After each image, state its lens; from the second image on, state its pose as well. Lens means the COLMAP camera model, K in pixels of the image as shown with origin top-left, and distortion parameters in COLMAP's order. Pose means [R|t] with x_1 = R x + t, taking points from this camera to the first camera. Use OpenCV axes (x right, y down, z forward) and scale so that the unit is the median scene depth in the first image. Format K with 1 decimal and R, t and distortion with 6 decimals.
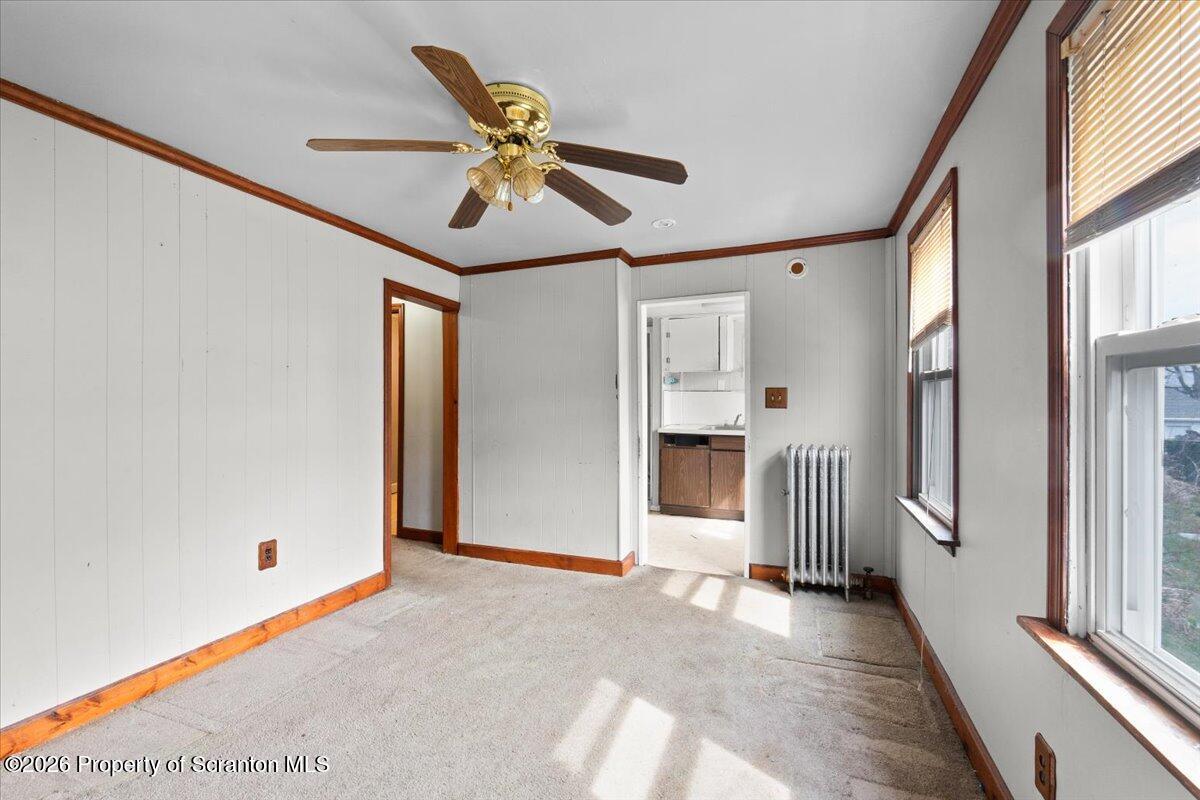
lens RADIAL K [[532.1, 0, 598.8], [0, 532.1, 394.5], [0, 0, 1]] dist [-0.002198, 0.000038]
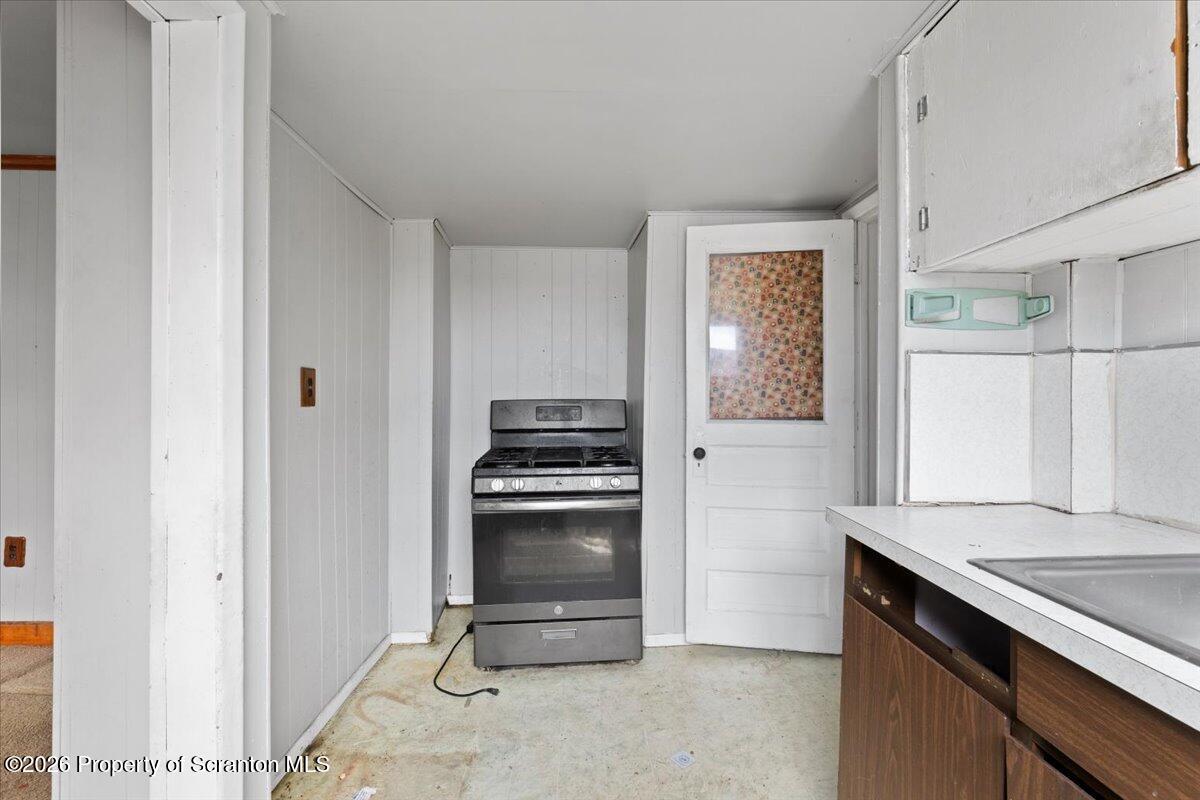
lens RADIAL K [[532.1, 0, 598.8], [0, 532.1, 394.5], [0, 0, 1]] dist [-0.002198, 0.000038]
pose [[0.350945, 0.001332, -0.936395, 0.621054], [-0.004013, 0.999992, -0.000081, 0.023700], [0.936388, 0.003786, 0.350947, 1.687648]]
